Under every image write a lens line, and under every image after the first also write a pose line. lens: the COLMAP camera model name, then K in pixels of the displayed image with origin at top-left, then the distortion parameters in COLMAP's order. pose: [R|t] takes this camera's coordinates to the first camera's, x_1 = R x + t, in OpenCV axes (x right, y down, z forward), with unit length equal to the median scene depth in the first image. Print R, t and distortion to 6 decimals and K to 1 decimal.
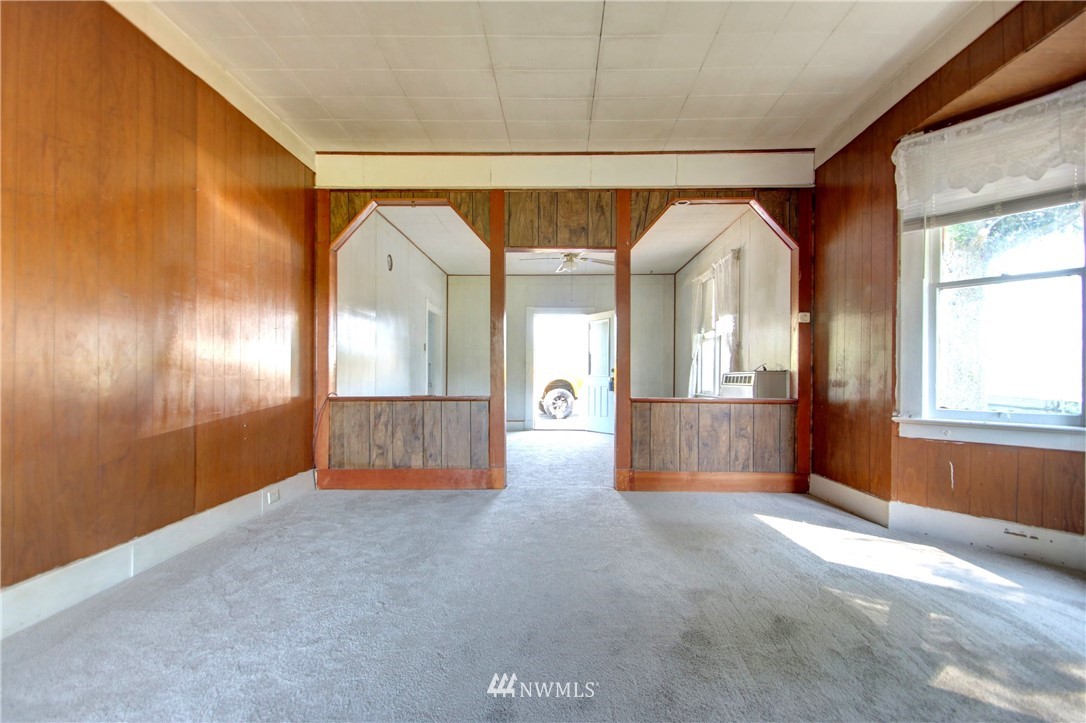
lens RADIAL K [[504.4, 0, 542.5], [0, 504.4, 369.8], [0, 0, 1]] dist [-0.024458, -0.000519]
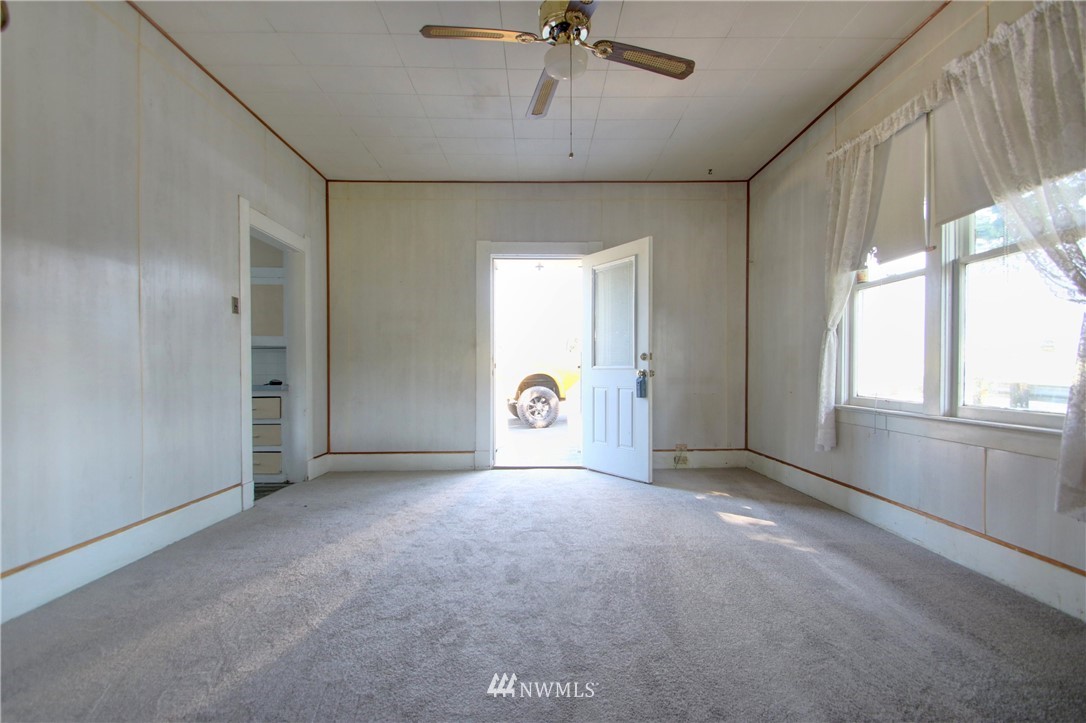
lens RADIAL K [[504.4, 0, 542.6], [0, 504.4, 363.6], [0, 0, 1]] dist [-0.024458, -0.000519]
pose [[0.999073, -0.008321, 0.042247, 0.009055], [0.008244, 0.999964, 0.002004, 0.003547], [-0.042262, -0.001653, 0.999105, 0.277602]]
